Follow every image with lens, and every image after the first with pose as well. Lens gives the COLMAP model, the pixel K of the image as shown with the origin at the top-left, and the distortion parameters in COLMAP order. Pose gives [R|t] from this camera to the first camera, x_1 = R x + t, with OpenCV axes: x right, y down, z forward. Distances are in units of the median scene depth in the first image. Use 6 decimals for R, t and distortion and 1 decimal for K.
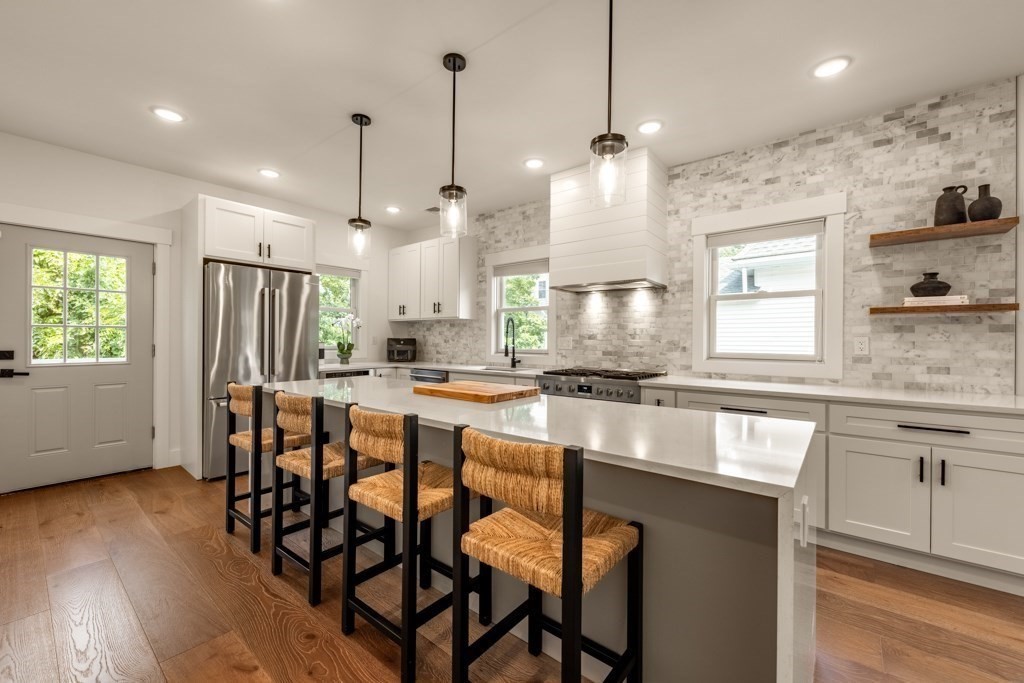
lens RADIAL K [[410.5, 0, 510.0], [0, 410.5, 334.9], [0, 0, 1]] dist [0.000265, -0.000199]
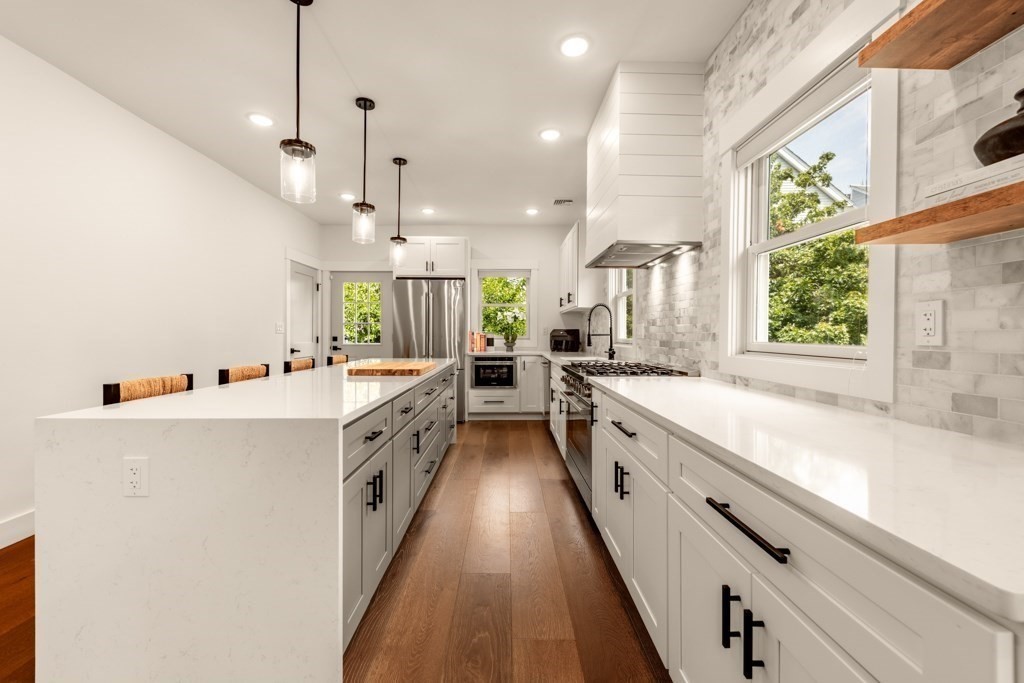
lens RADIAL K [[410.5, 0, 510.0], [0, 410.5, 334.9], [0, 0, 1]] dist [0.000265, -0.000199]
pose [[0.644947, -0.001772, -0.764226, 0.772148], [0.008829, 0.999948, 0.005133, 0.027409], [0.764177, -0.010058, 0.644929, 0.371392]]
